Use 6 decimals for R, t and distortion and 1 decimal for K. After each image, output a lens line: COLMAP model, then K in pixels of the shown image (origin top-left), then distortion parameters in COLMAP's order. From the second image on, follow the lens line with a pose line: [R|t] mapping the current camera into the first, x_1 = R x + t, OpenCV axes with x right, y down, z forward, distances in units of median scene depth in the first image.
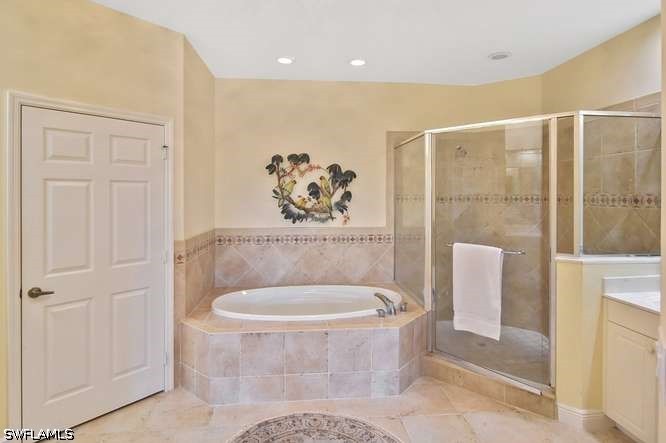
lens RADIAL K [[378.0, 0, 334.2], [0, 378.0, 196.9], [0, 0, 1]] dist [0.020700, -0.000053]
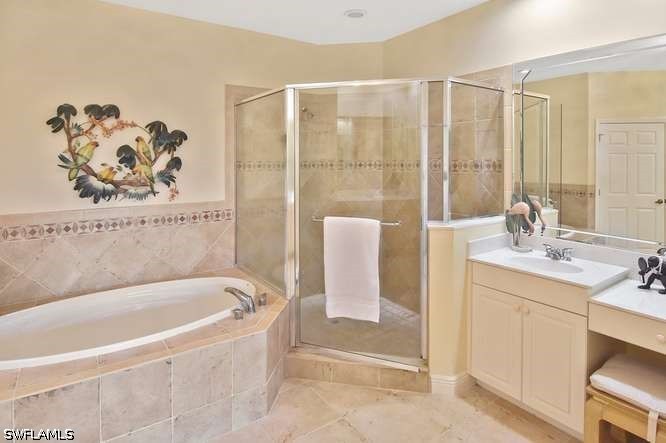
lens RADIAL K [[389.8, 0, 333.4], [0, 389.8, 159.2], [0, 0, 1]] dist [0.002937, -0.000654]
pose [[0.877049, -0.003712, 0.480387, -0.074828], [0.007970, 0.999945, -0.006823, -0.003360], [-0.480336, 0.009813, 0.877030, 0.169477]]
